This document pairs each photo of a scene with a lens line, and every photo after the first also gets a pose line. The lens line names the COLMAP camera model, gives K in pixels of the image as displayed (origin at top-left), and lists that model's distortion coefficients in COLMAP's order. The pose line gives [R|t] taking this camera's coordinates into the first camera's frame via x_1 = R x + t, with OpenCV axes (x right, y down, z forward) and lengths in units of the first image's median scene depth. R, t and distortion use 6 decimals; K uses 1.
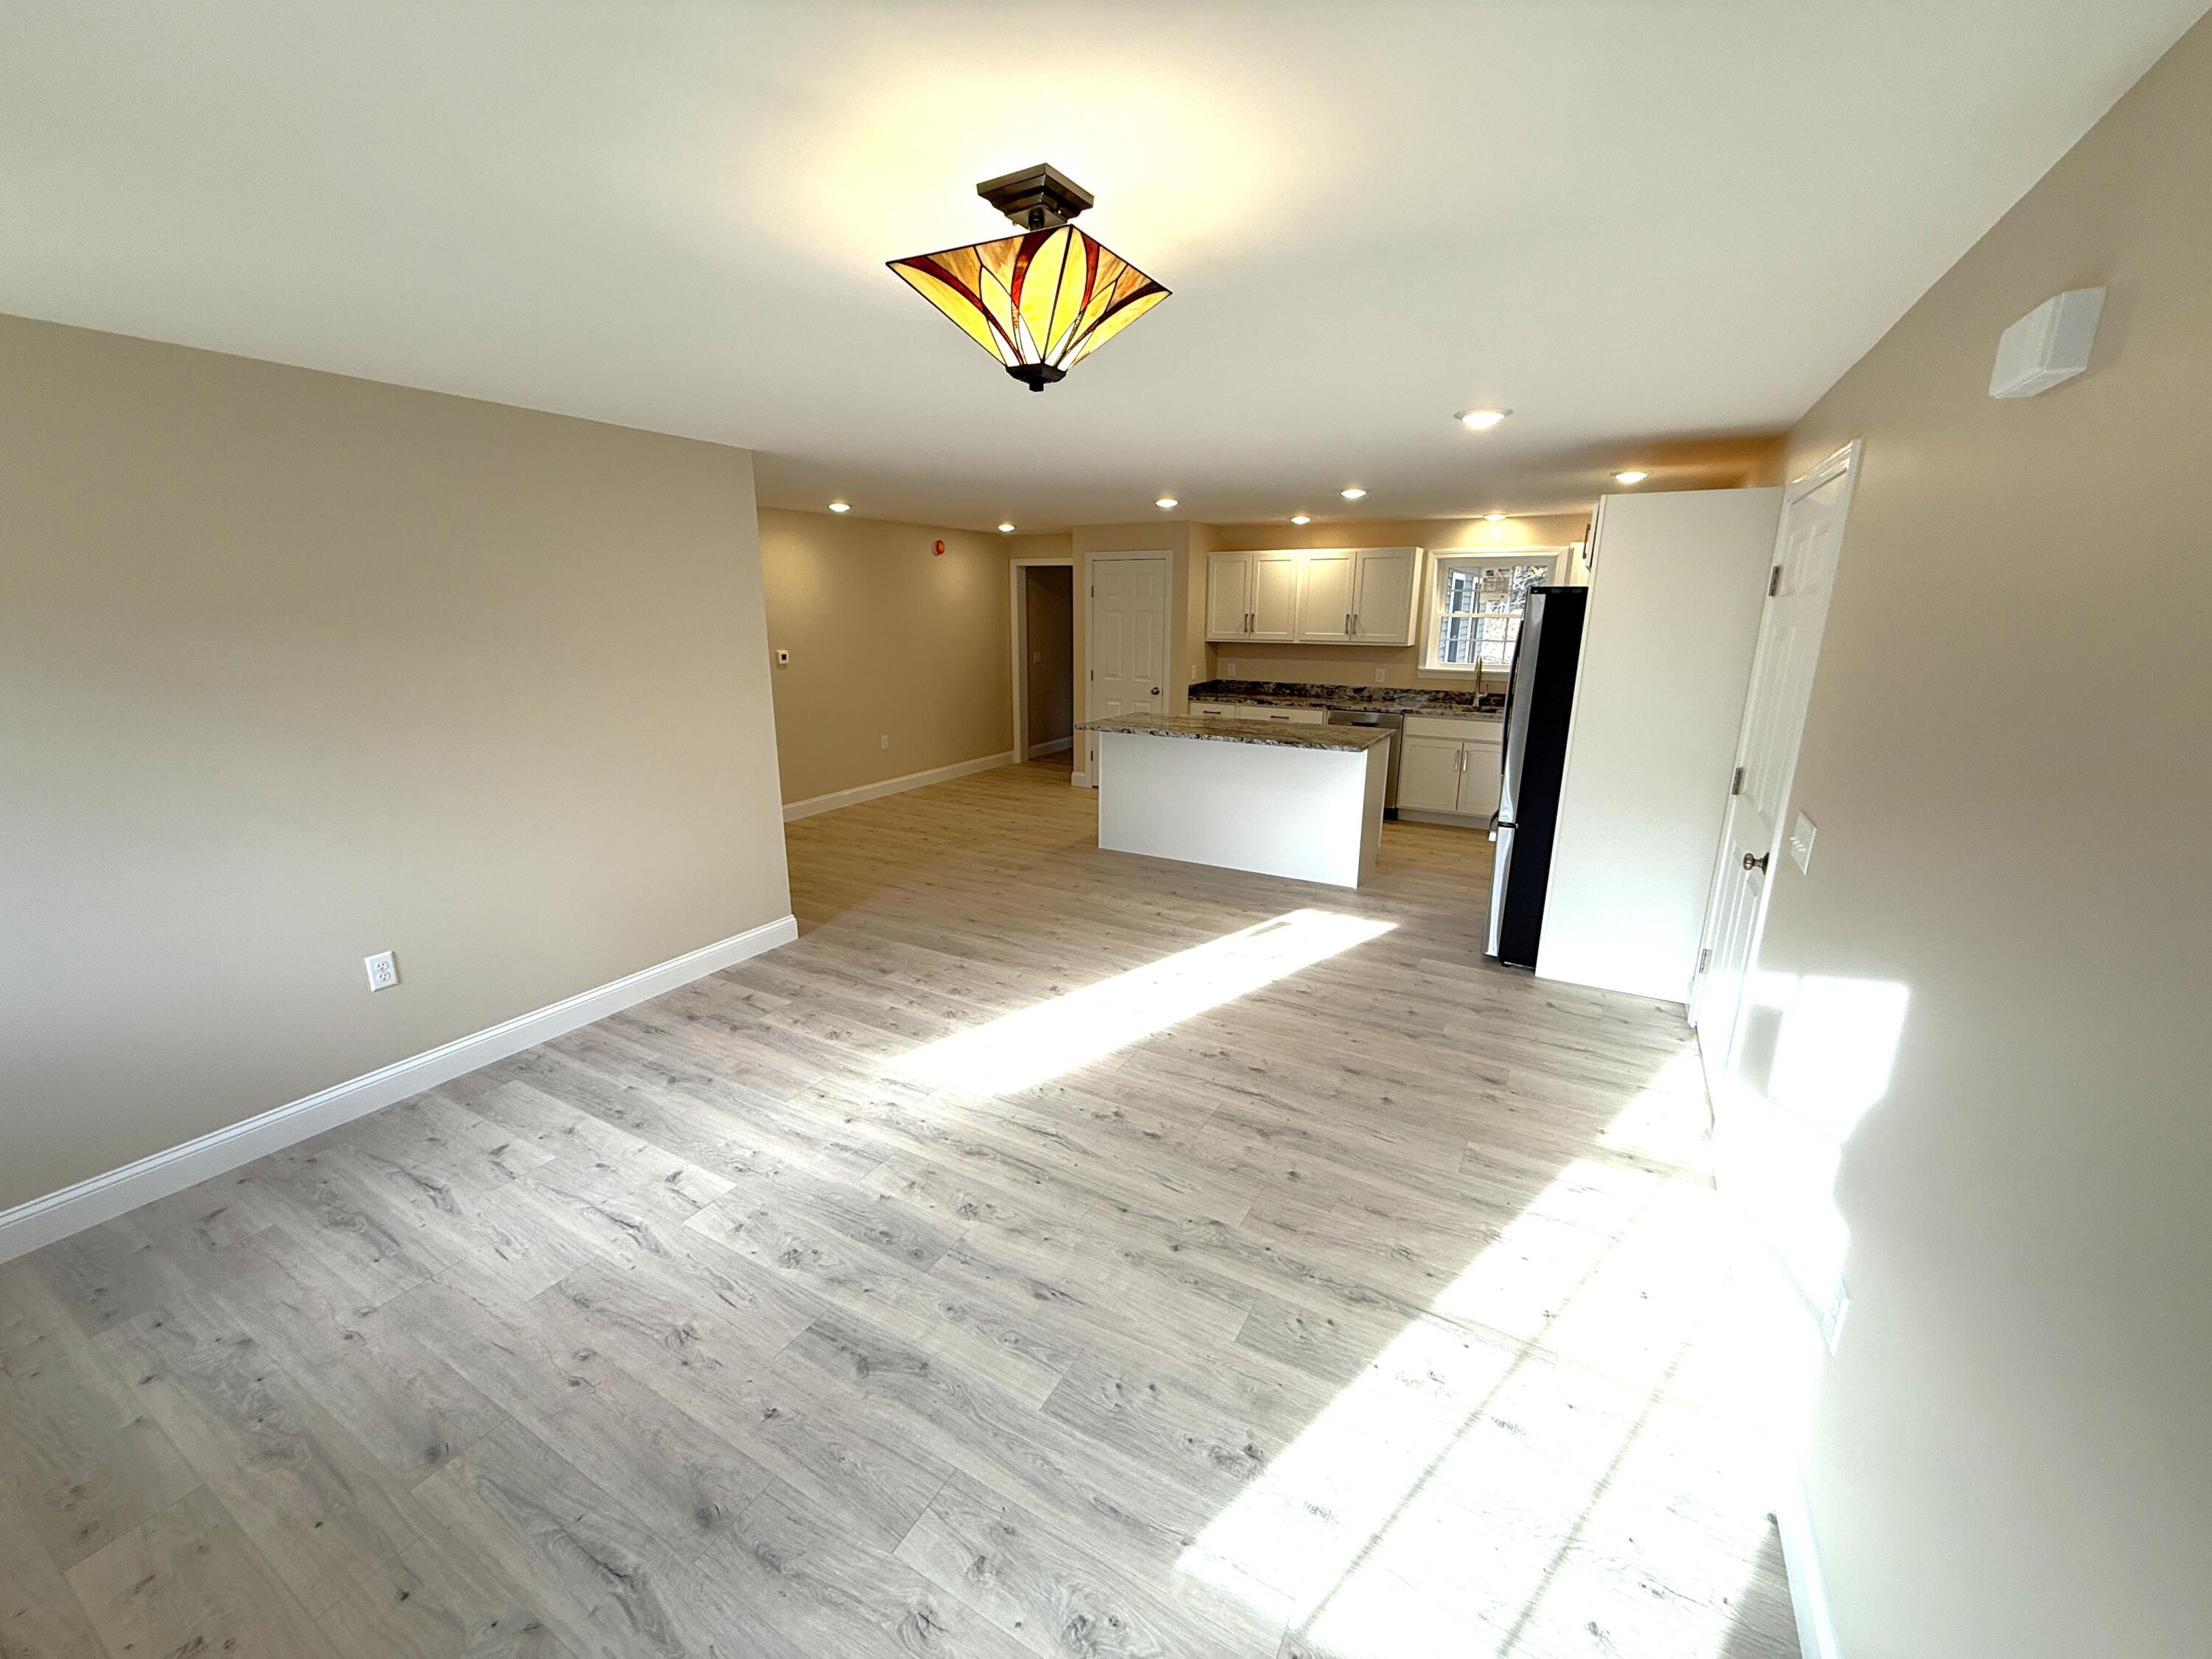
lens RADIAL K [[880.6, 0, 1100.9], [0, 880.6, 826.9], [0, 0, 1]] dist [-0.000404, -0.000028]
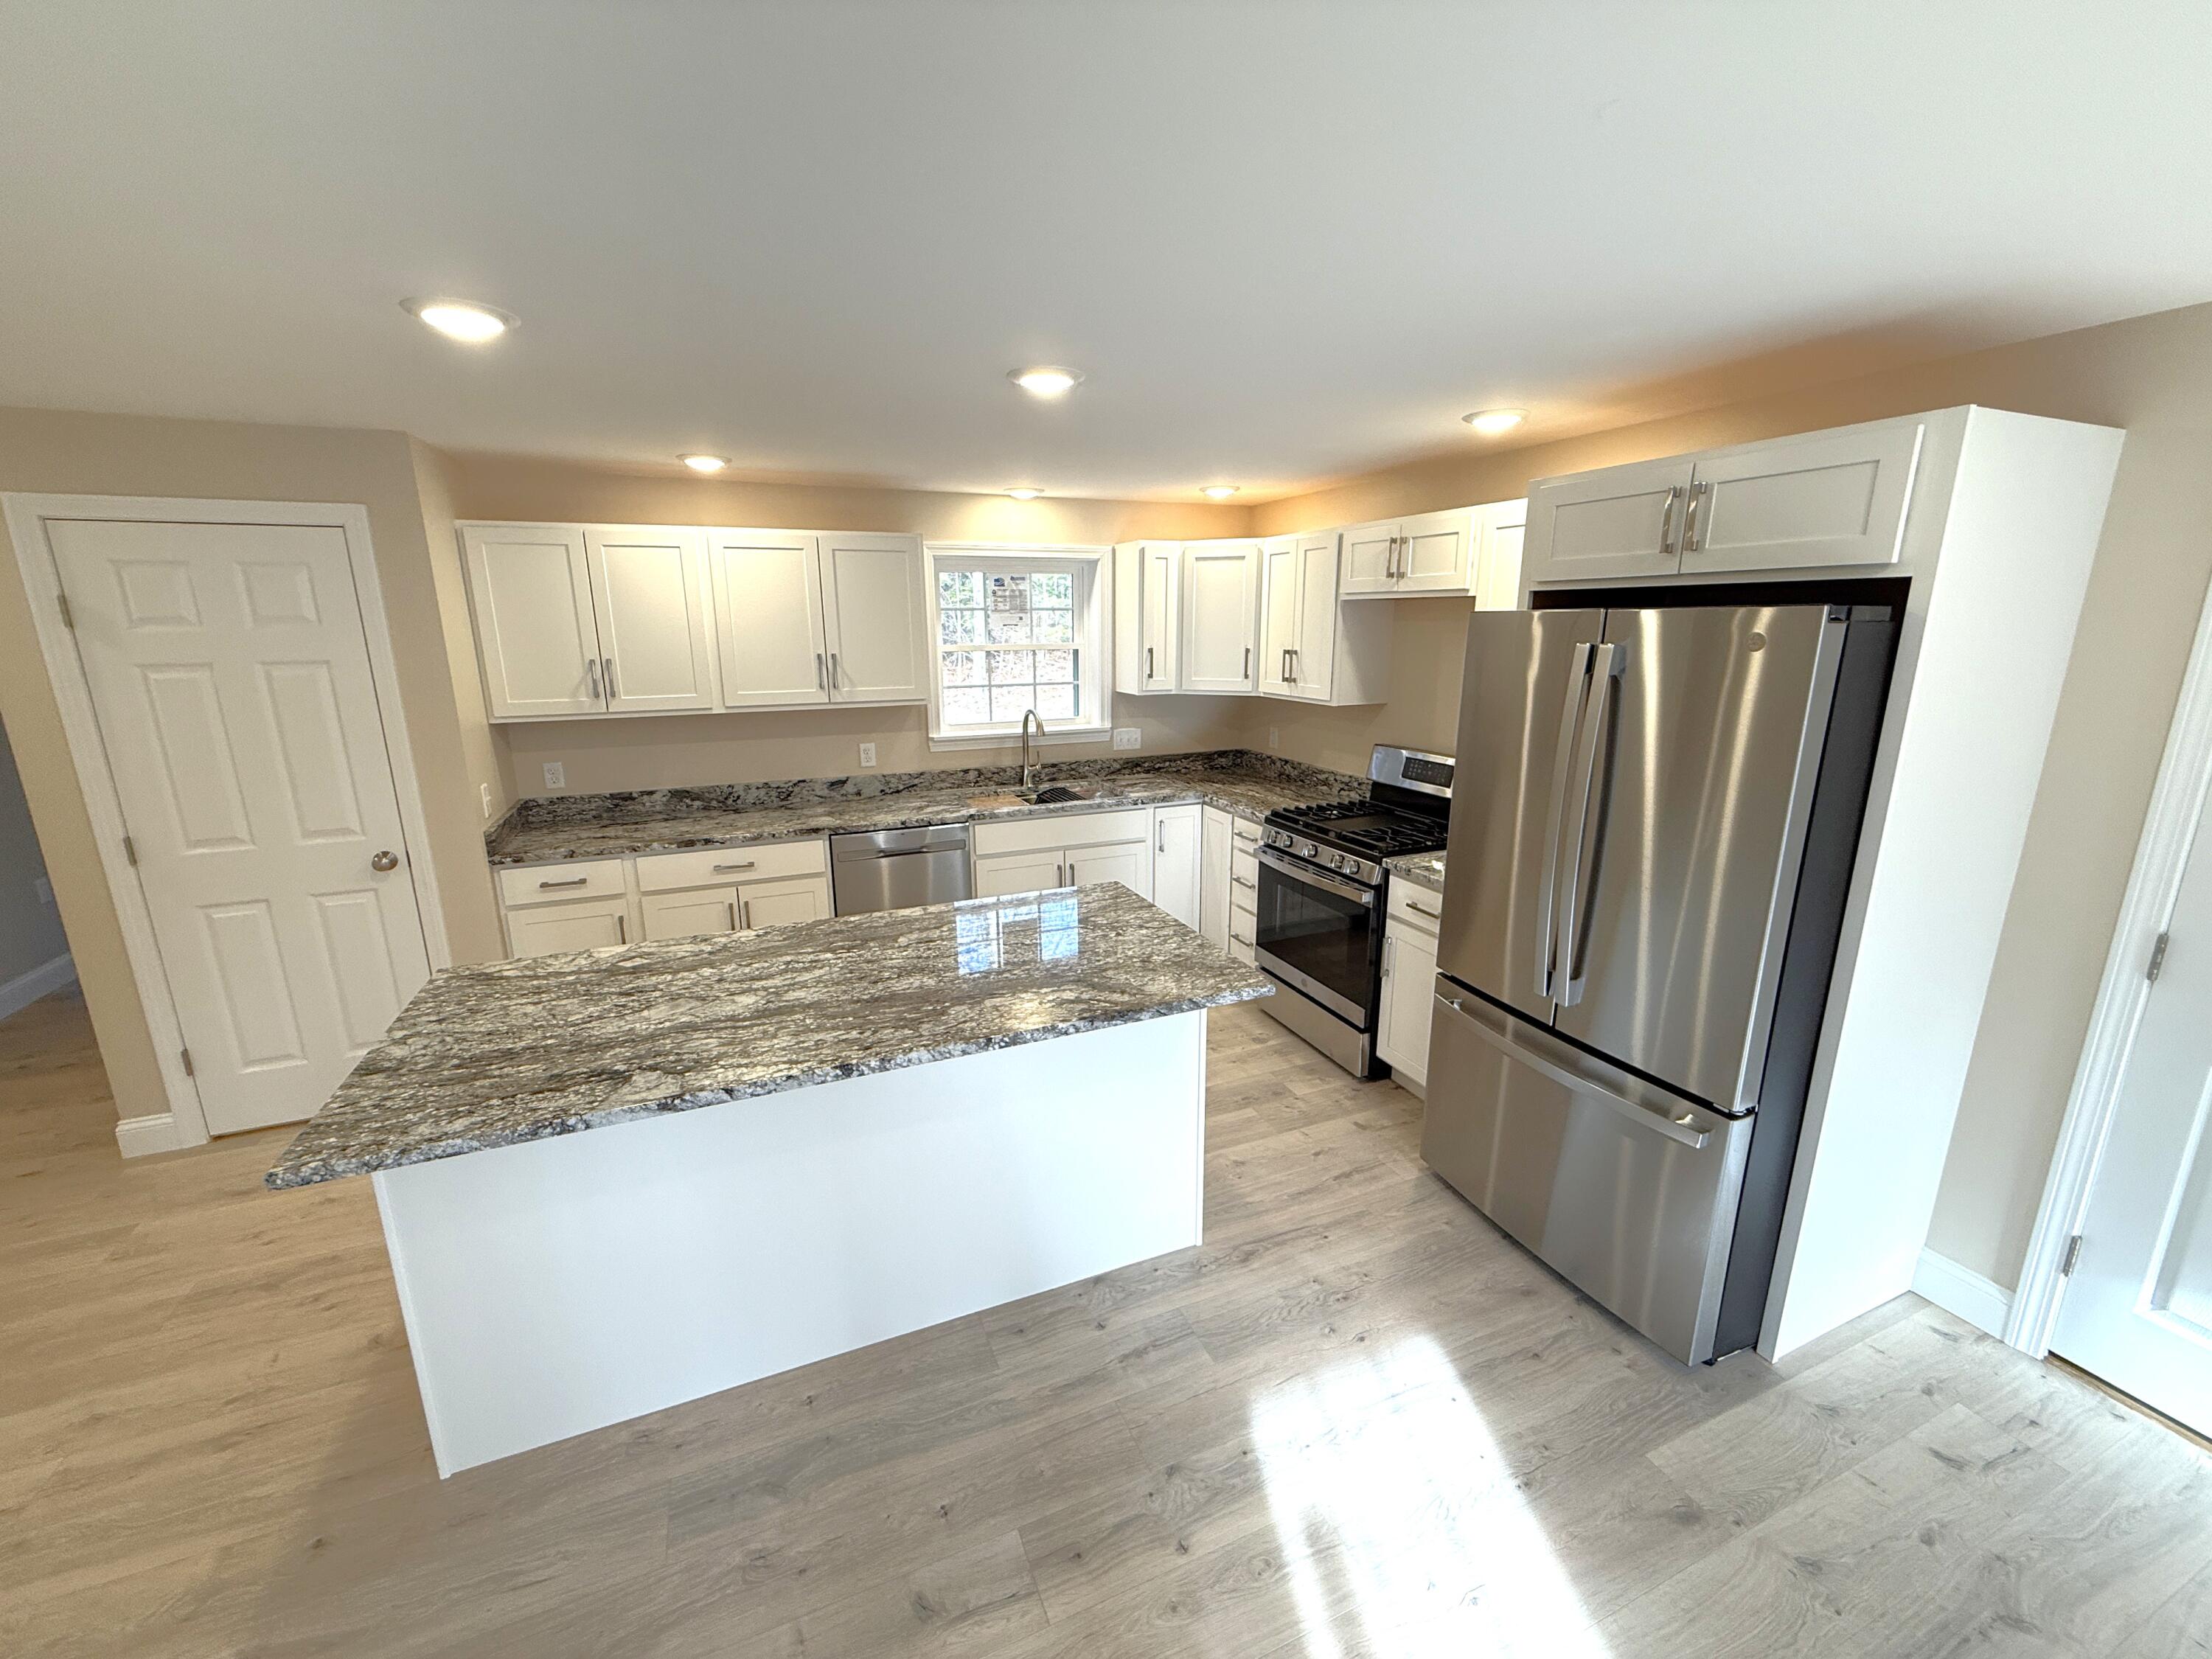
lens RADIAL K [[880.6, 0, 1100.9], [0, 880.6, 826.9], [0, 0, 1]] dist [-0.000404, -0.000028]
pose [[0.611735, -0.190785, 0.767712, -0.046395], [0.201668, 0.976027, 0.081860, -0.150600], [-0.764925, 0.104746, 0.635545, 0.550195]]
